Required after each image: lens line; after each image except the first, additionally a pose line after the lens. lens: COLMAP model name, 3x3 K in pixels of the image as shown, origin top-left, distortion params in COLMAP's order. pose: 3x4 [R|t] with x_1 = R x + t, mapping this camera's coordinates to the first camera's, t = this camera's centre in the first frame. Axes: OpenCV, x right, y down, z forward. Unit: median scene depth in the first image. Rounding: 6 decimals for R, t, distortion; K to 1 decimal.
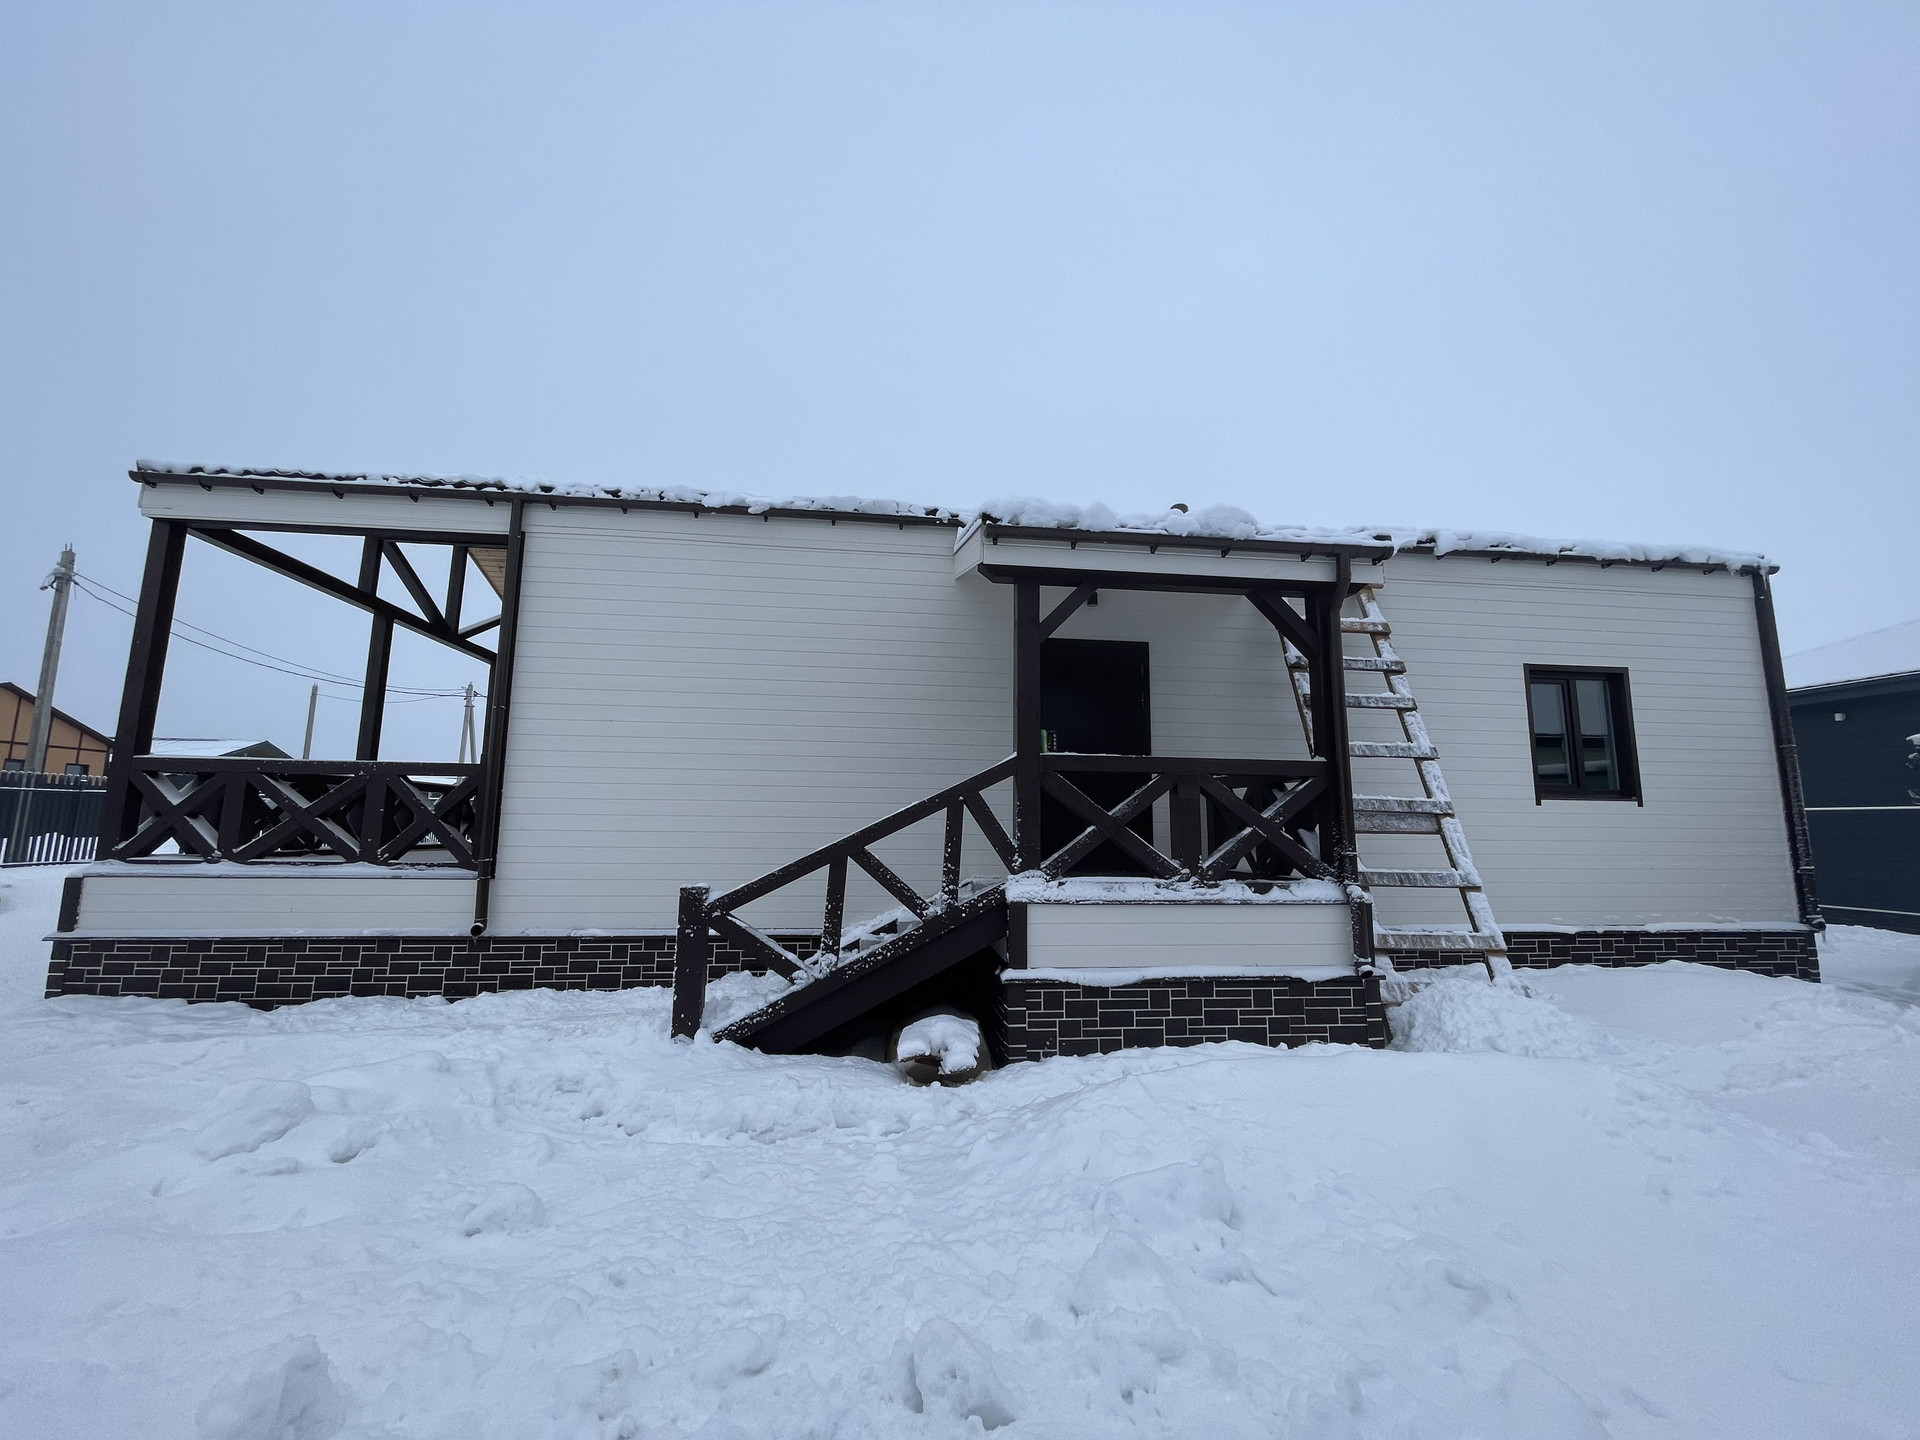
lens RADIAL K [[772.3, 0, 962.9], [0, 772.3, 713.3], [0, 0, 1]] dist [-0.005568, 0.000562]
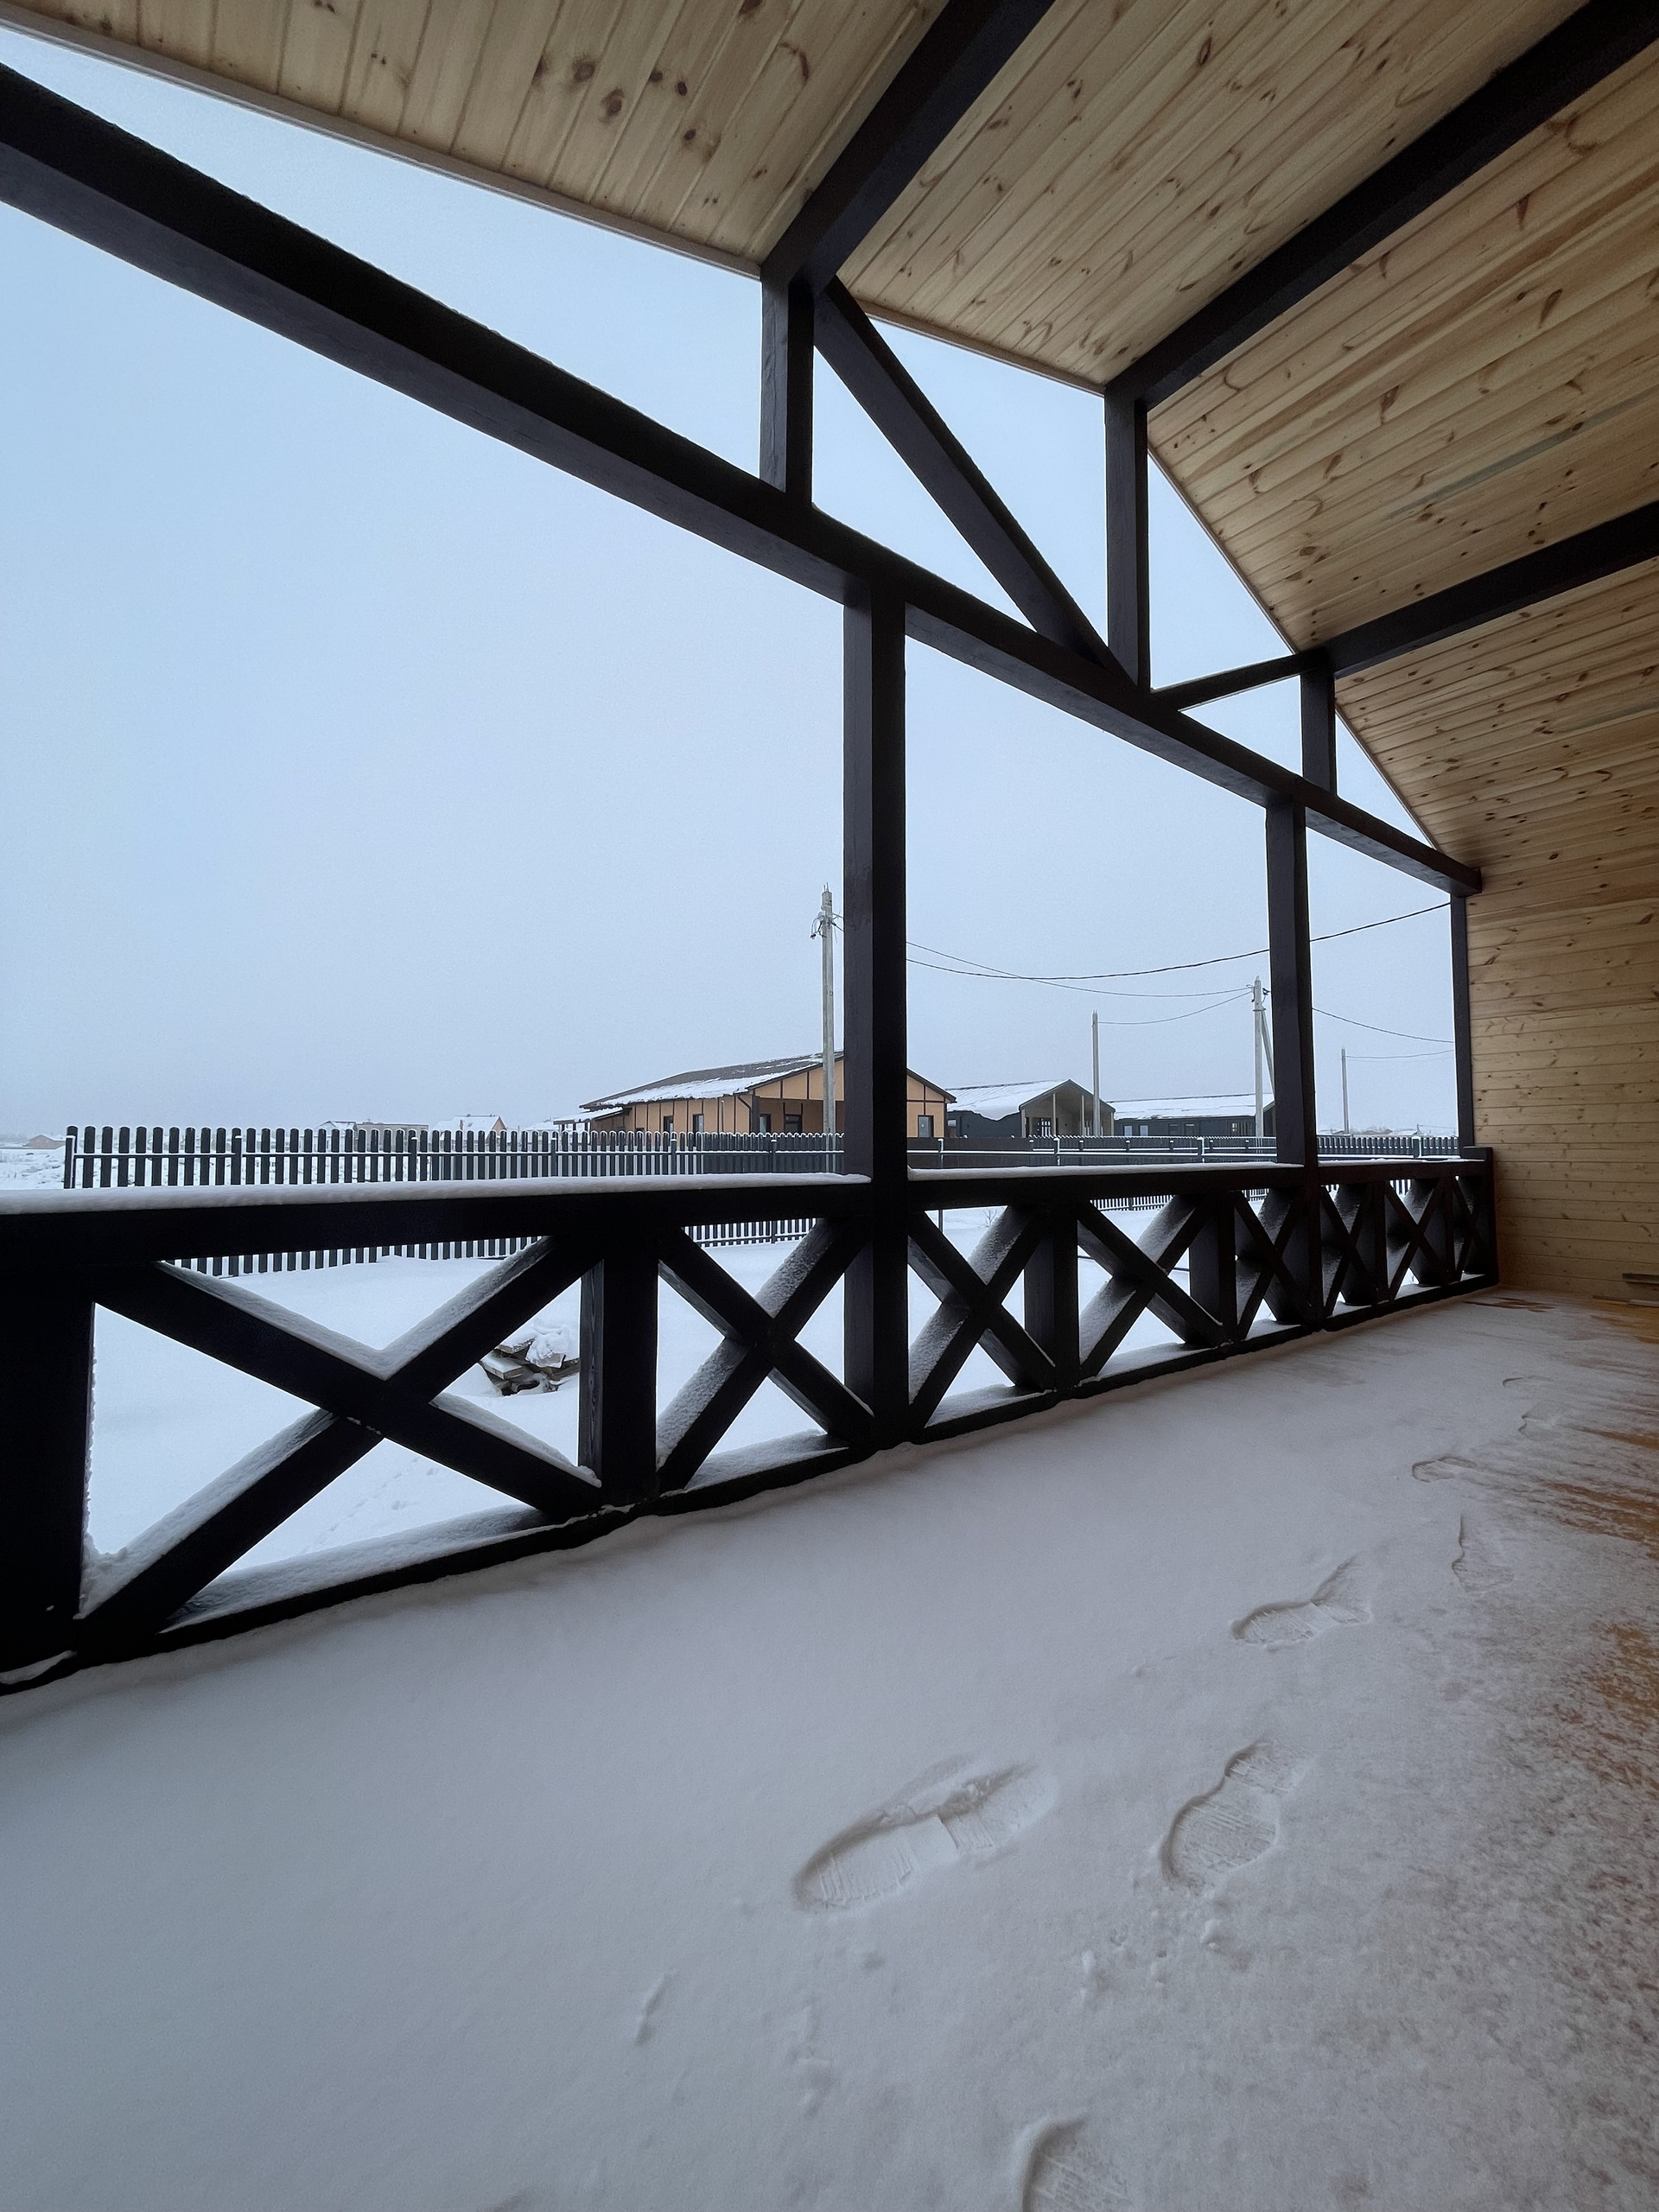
lens RADIAL K [[889.8, 0, 843.7], [0, 889.8, 1102.1], [0, 0, 1]] dist [-0.005568, 0.000562]
pose [[0.520241, -0.056710, -0.852135, -0.424052], [0.132393, 0.991086, 0.014870, 0.038461], [0.843695, -0.120553, 0.523111, 0.687726]]
